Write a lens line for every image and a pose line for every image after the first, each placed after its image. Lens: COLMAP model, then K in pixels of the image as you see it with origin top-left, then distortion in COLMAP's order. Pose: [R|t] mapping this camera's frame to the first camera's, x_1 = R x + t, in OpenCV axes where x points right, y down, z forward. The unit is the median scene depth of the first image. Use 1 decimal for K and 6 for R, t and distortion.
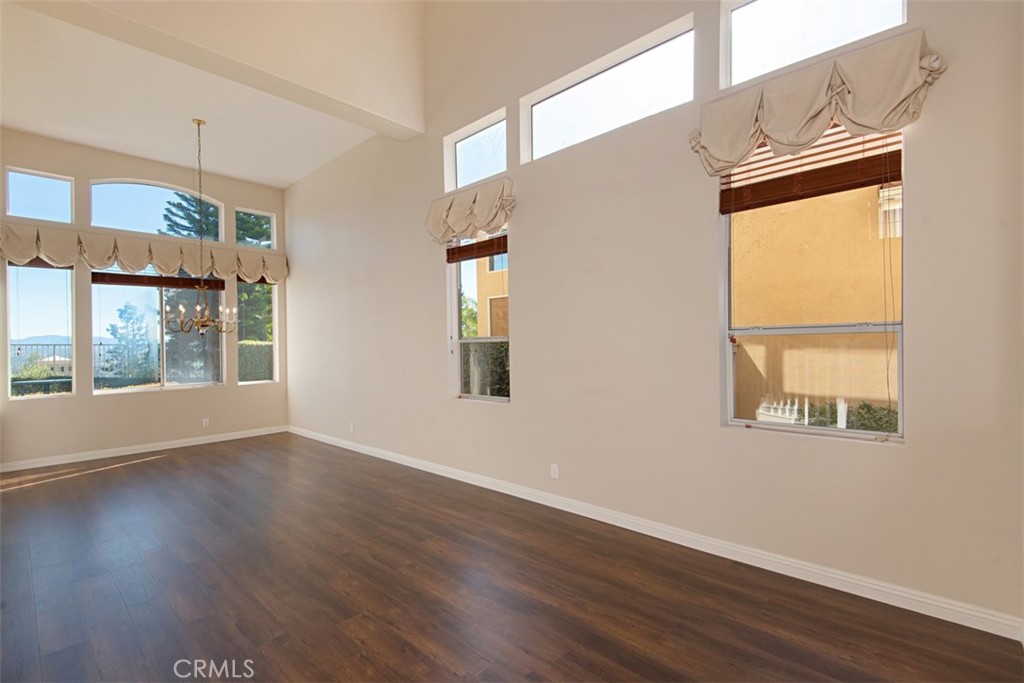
lens RADIAL K [[462.9, 0, 506.9], [0, 462.9, 346.1], [0, 0, 1]] dist [0.014501, -0.010466]
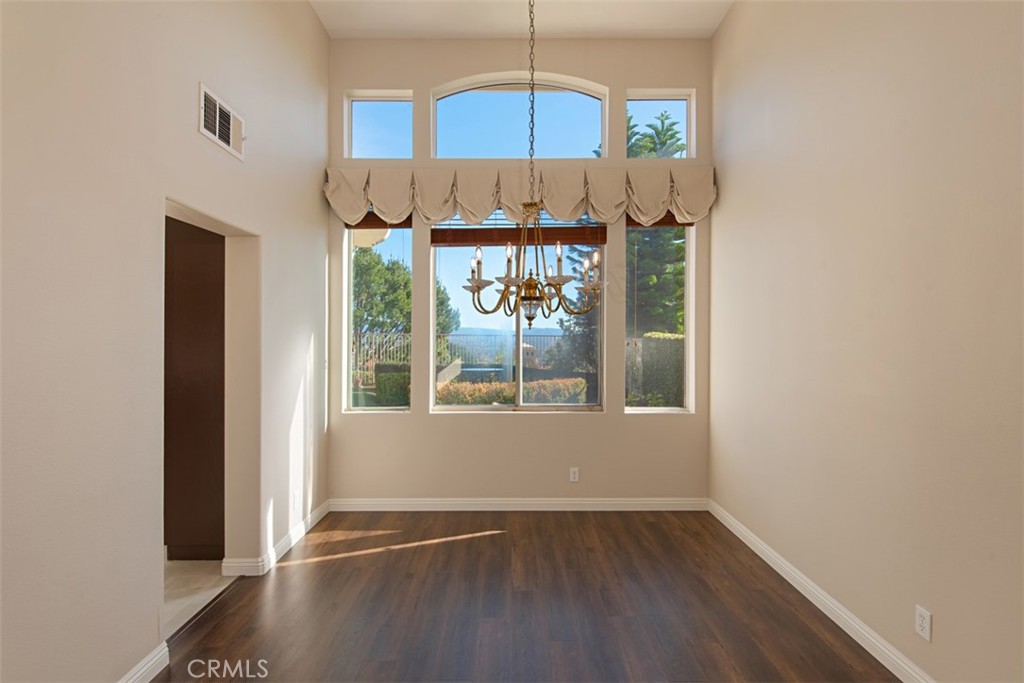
lens RADIAL K [[490.1, 0, 508.1], [0, 490.1, 341.6], [0, 0, 1]] dist [-0.000958, -0.000085]
pose [[0.688184, 0.018869, -0.725291, -0.243154], [-0.014441, 0.999820, 0.012309, -0.005692], [0.725393, 0.002003, 0.688332, 0.479941]]
